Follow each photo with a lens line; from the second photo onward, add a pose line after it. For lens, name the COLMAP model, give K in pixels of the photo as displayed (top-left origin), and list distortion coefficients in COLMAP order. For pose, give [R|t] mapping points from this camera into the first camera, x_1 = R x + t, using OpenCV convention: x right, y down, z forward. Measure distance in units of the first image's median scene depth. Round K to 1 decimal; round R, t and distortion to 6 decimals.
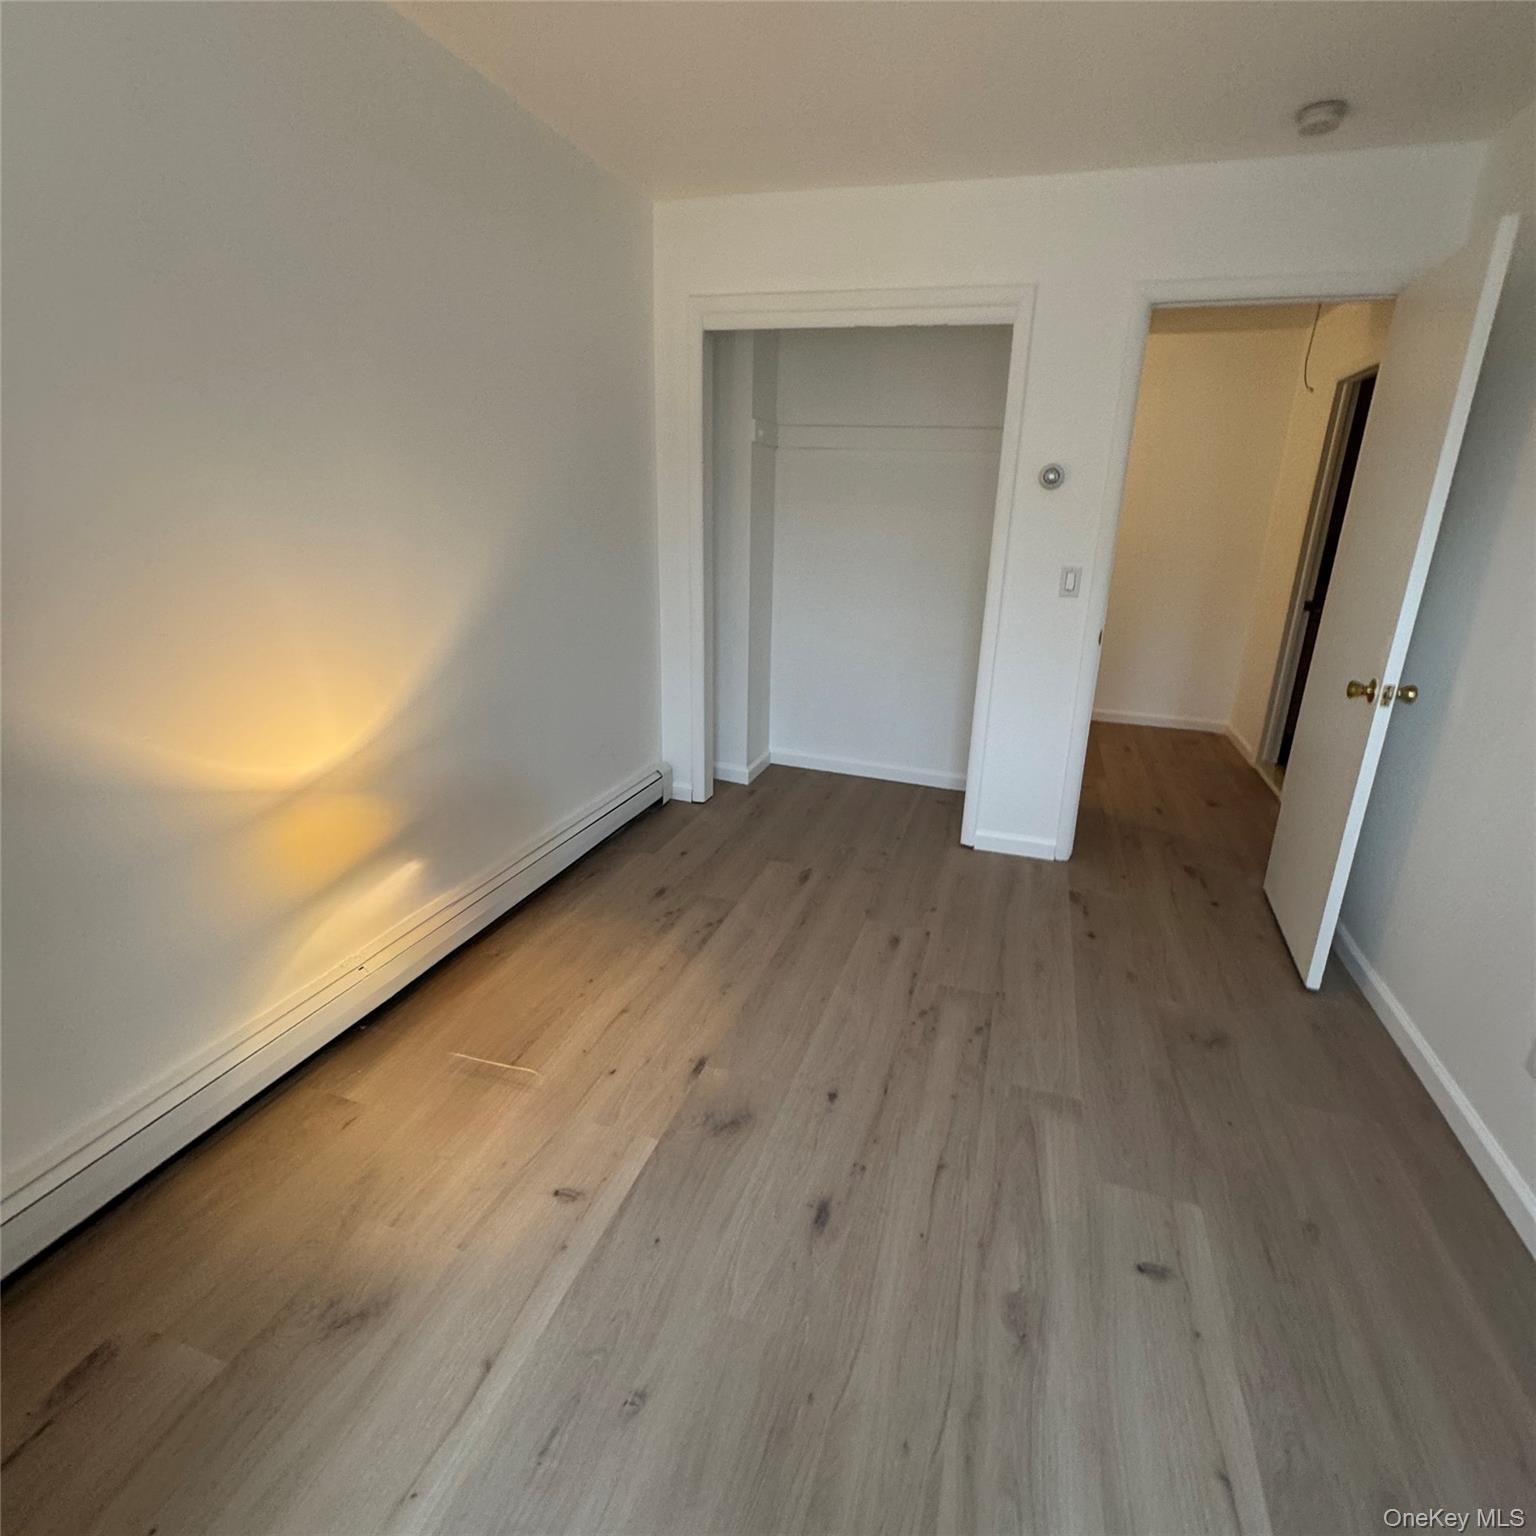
lens RADIAL K [[828.6, 0, 767.3], [0, 828.6, 765.9], [0, 0, 1]] dist [0.005119, 0.000892]
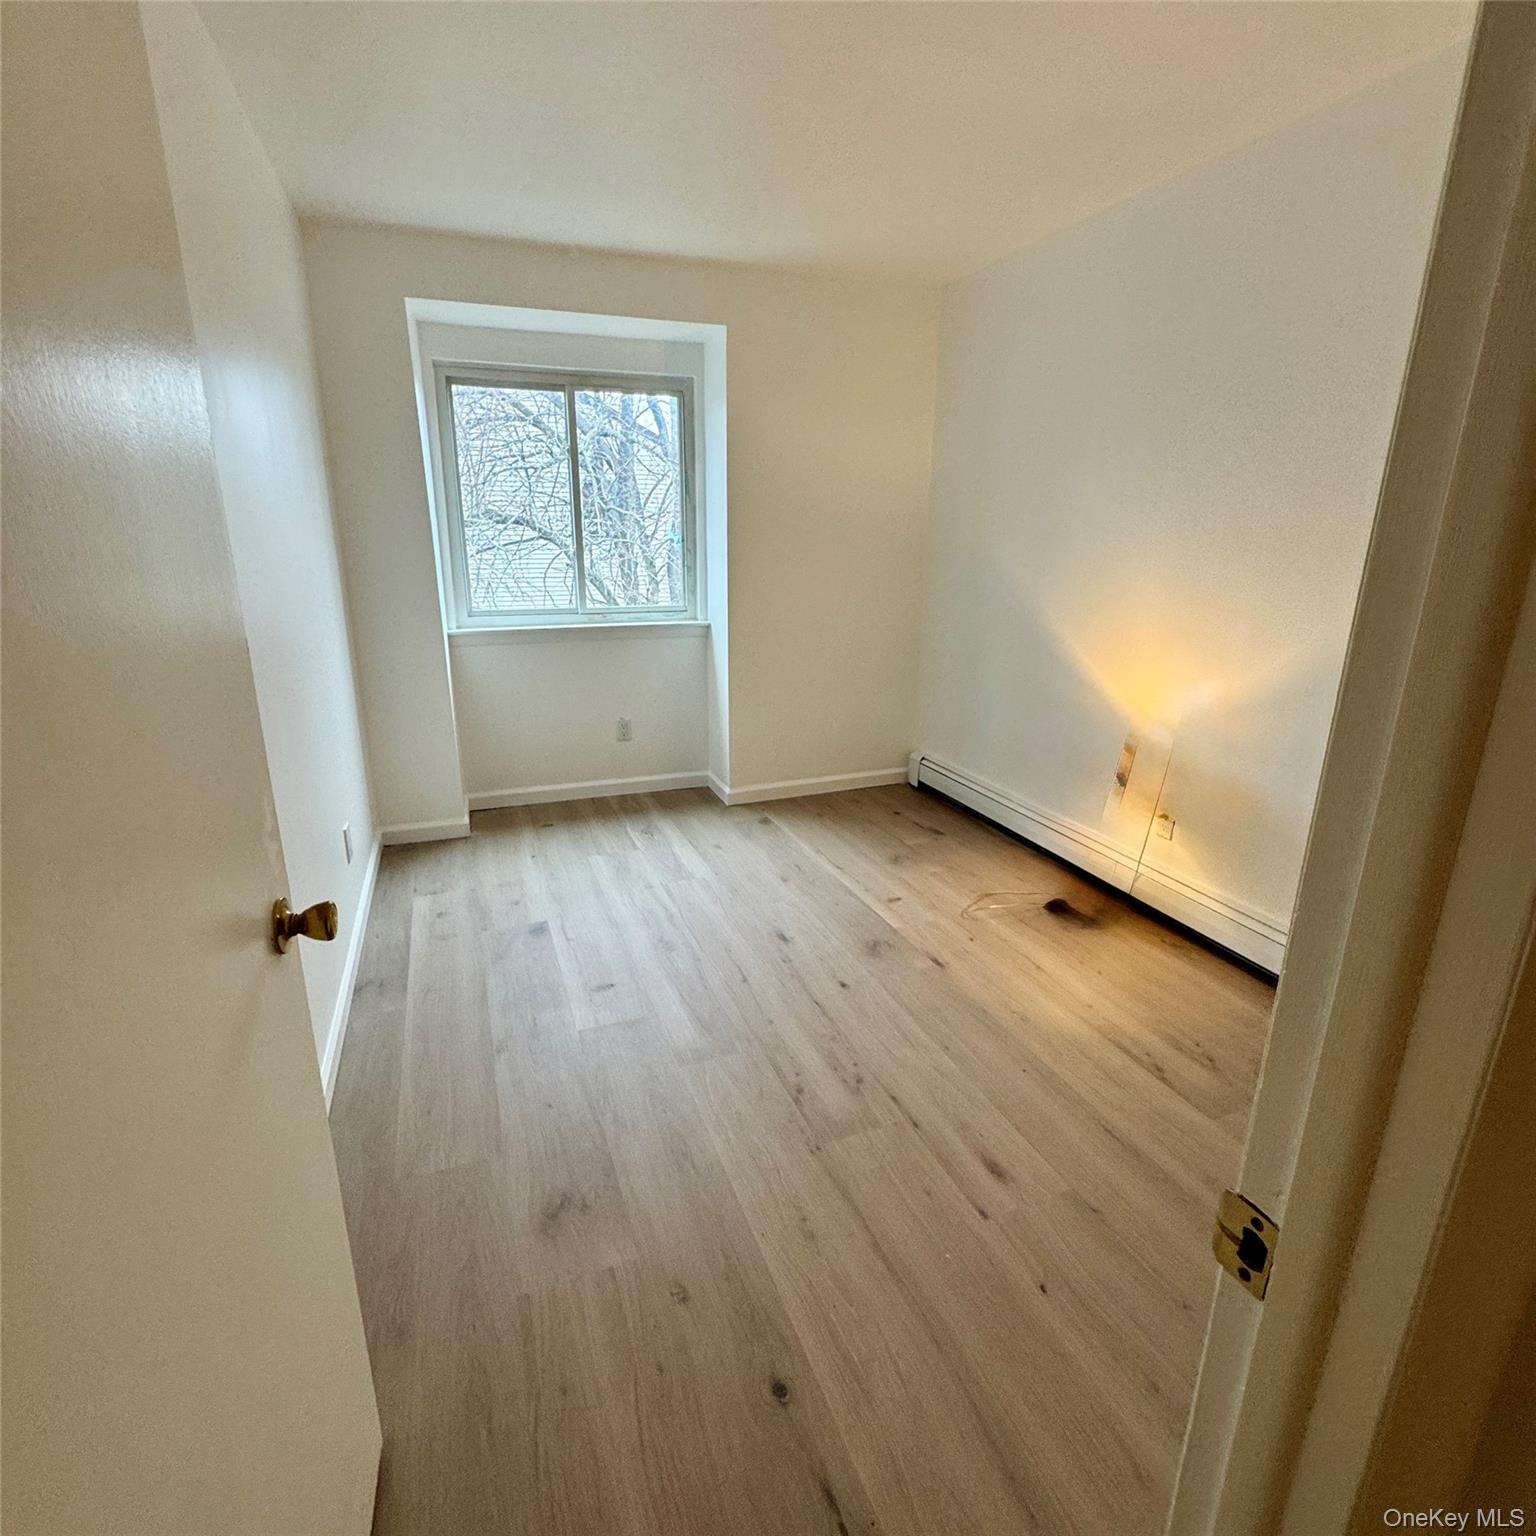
lens RADIAL K [[828.6, 0, 773.5], [0, 828.6, 769.1], [0, 0, 1]] dist [0.005119, 0.000892]
pose [[-0.776645, 0.145615, -0.612877, 0.770015], [-0.218277, 0.850435, 0.478660, -0.405182], [0.590913, 0.505526, -0.628702, 1.350346]]
